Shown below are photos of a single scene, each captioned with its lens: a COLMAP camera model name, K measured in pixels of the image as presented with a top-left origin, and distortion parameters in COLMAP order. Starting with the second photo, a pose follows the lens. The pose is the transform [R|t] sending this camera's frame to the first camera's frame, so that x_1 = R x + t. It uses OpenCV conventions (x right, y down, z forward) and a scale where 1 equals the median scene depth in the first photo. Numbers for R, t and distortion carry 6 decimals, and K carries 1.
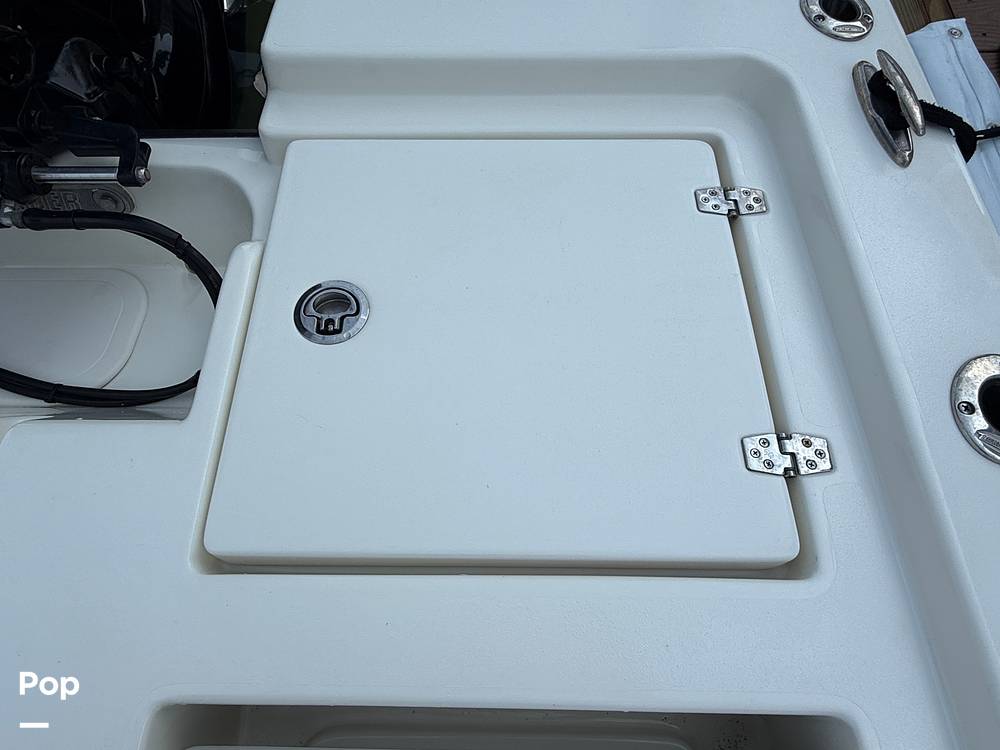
lens RADIAL K [[549.5, 0, 500.0], [0, 549.5, 375.0], [0, 0, 1]] dist [-0.002699, -0.001116]
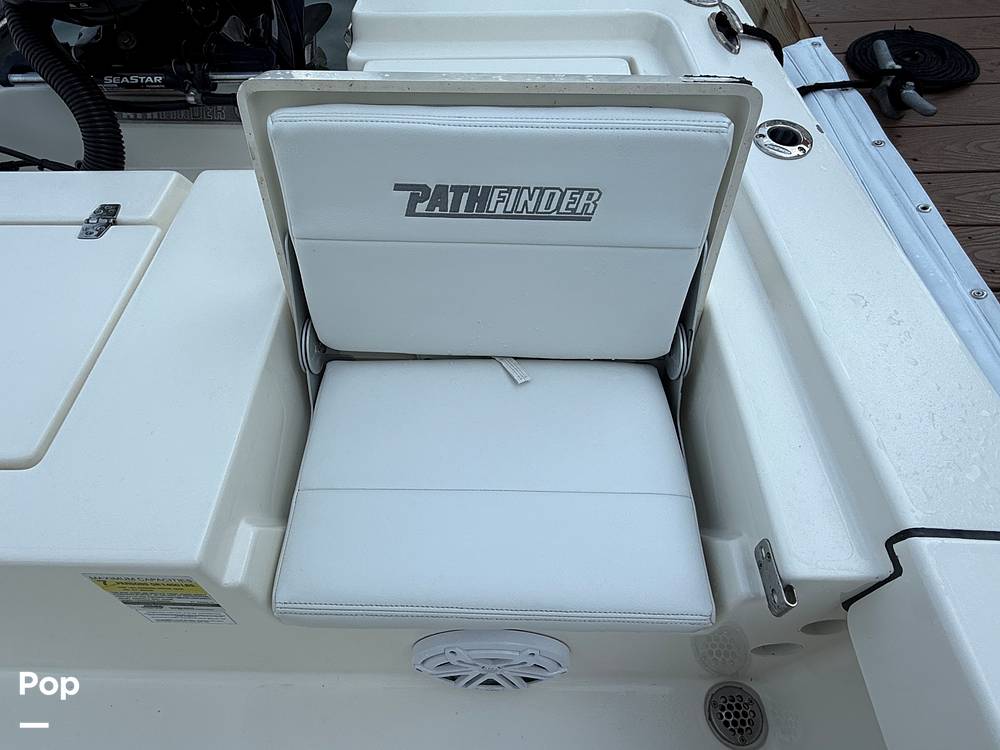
lens RADIAL K [[576.3, 0, 493.5], [0, 576.3, 376.1], [0, 0, 1]] dist [0.002209, -0.000777]
pose [[0.999905, -0.000583, -0.013786, 0.017440], [-0.002574, 0.973683, -0.227892, 0.964259], [0.013556, 0.227906, 0.973589, -0.494633]]
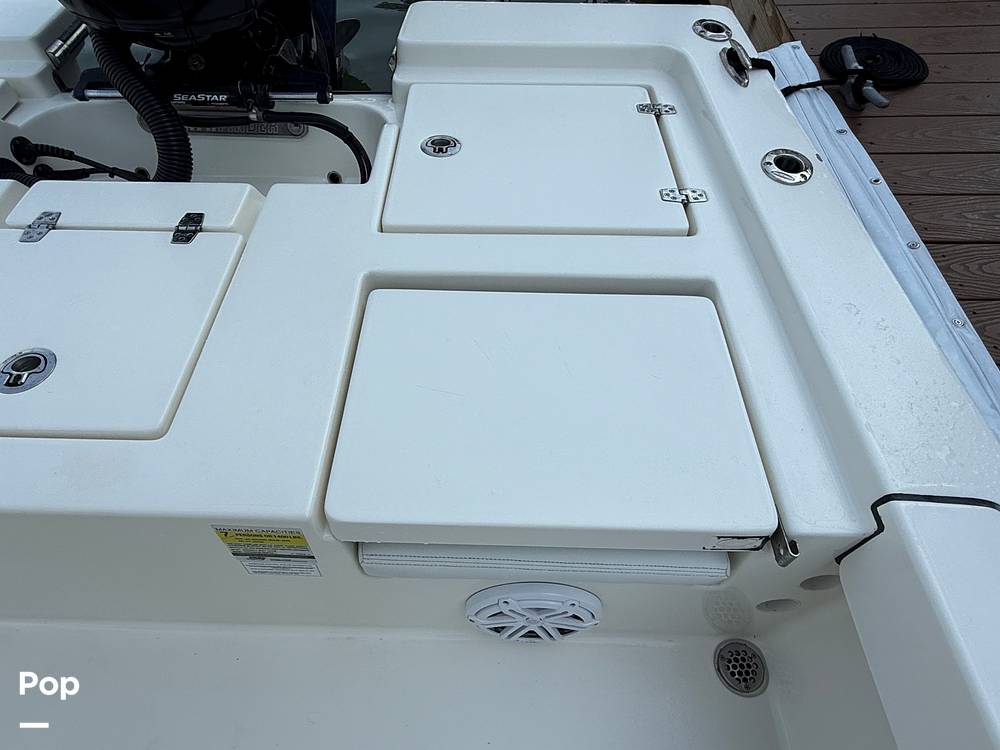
lens RADIAL K [[576.3, 0, 493.5], [0, 576.3, 376.1], [0, 0, 1]] dist [0.002209, -0.000777]
pose [[0.999900, 0.014109, -0.000736, -0.110038], [-0.013899, 0.972981, -0.230466, 1.031677], [-0.002536, 0.230453, 0.973080, -0.682230]]
